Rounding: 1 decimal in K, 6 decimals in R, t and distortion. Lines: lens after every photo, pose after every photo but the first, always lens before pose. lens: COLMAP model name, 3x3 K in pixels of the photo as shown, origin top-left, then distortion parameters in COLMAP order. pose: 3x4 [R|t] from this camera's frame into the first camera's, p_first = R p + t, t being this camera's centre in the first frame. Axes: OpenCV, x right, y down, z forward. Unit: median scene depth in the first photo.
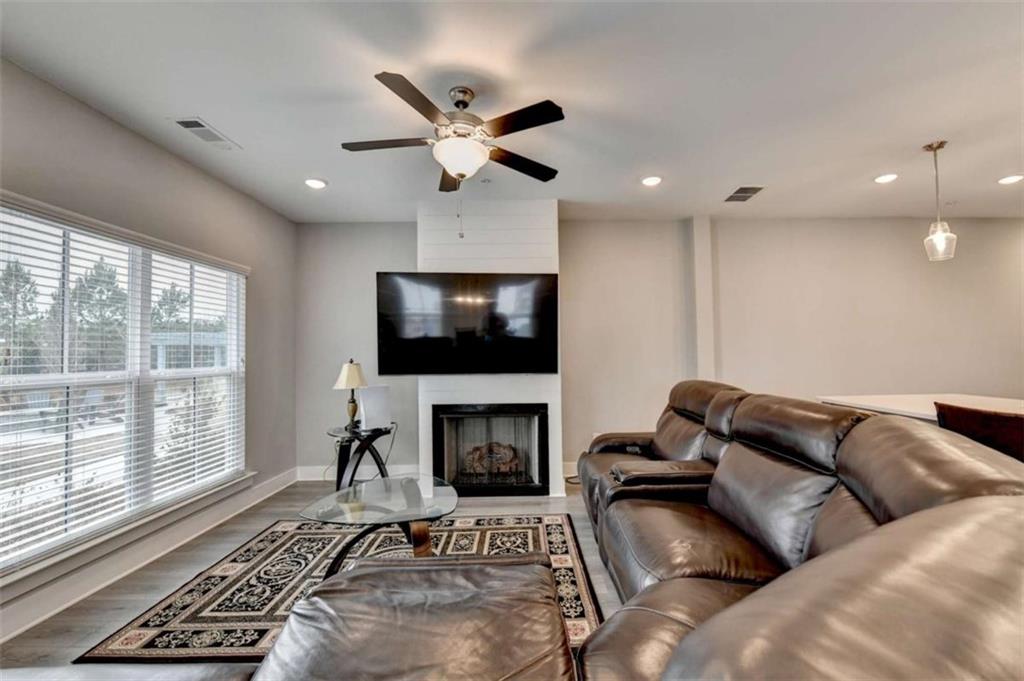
lens RADIAL K [[428.5, 0, 523.2], [0, 428.5, 342.7], [0, 0, 1]] dist [-0.020917, -0.000171]
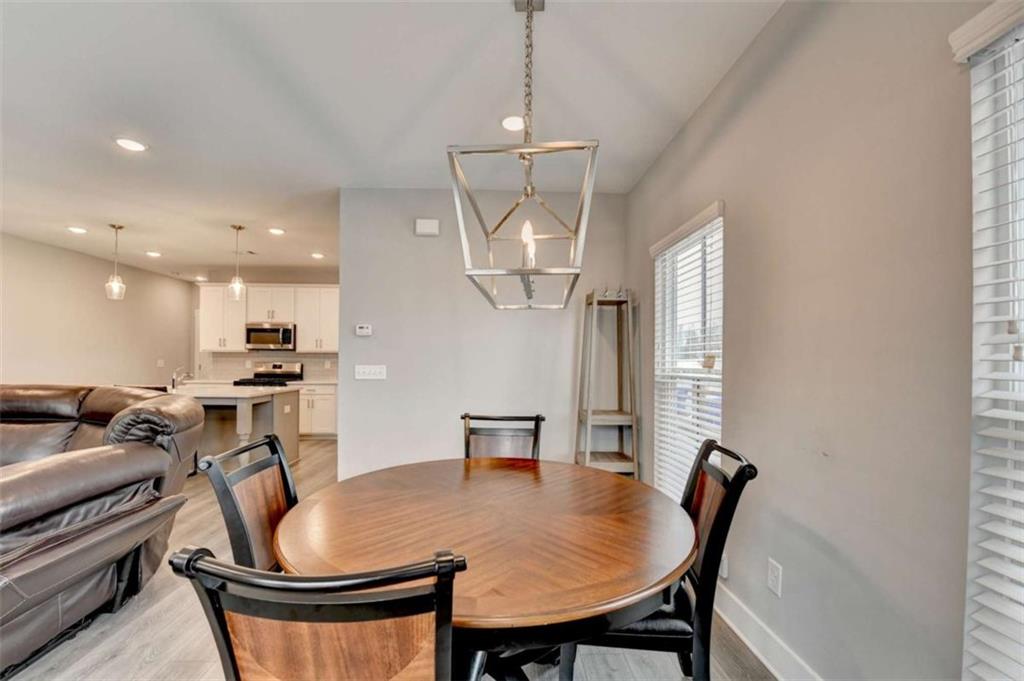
lens RADIAL K [[415.7, 0, 494.6], [0, 415.7, 360.6], [0, 0, 1]] dist [-0.012011, -0.000212]
pose [[-0.017497, 0.014441, 0.999743, -0.584190], [-0.037582, 0.999180, -0.015091, 0.004430], [-0.999140, -0.037836, -0.016940, -0.419696]]
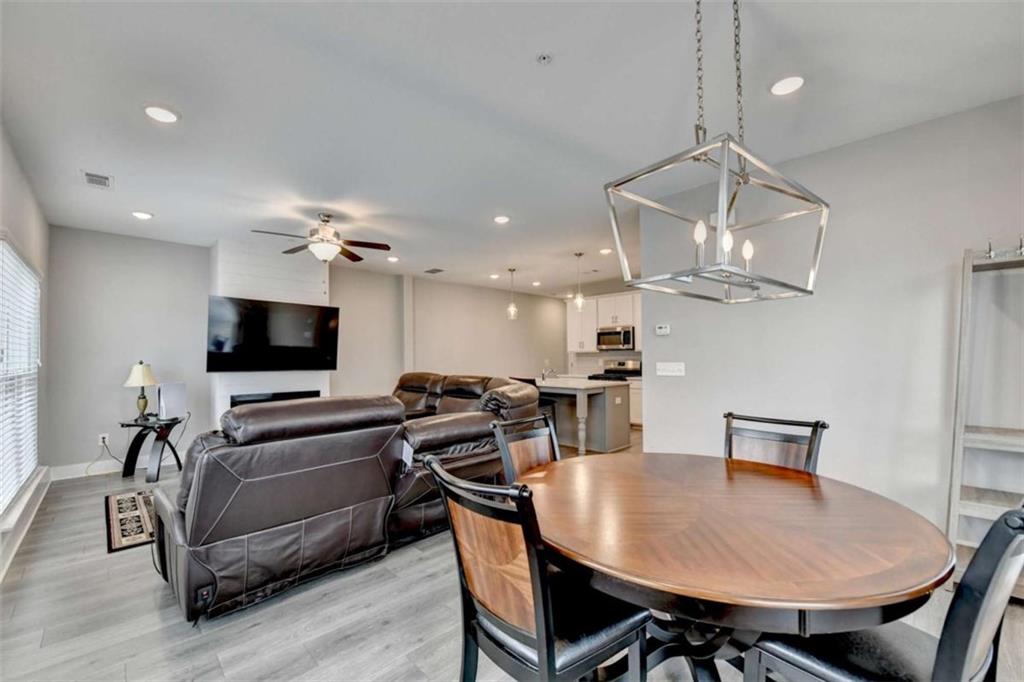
lens RADIAL K [[406.7, 0, 509.6], [0, 406.7, 356.6], [0, 0, 1]] dist [0.000800, 0.000037]
pose [[0.717037, 0.010568, 0.696955, -0.600453], [-0.021866, 0.999734, 0.007337, -0.003092], [-0.696692, -0.020500, 0.717078, -0.628411]]
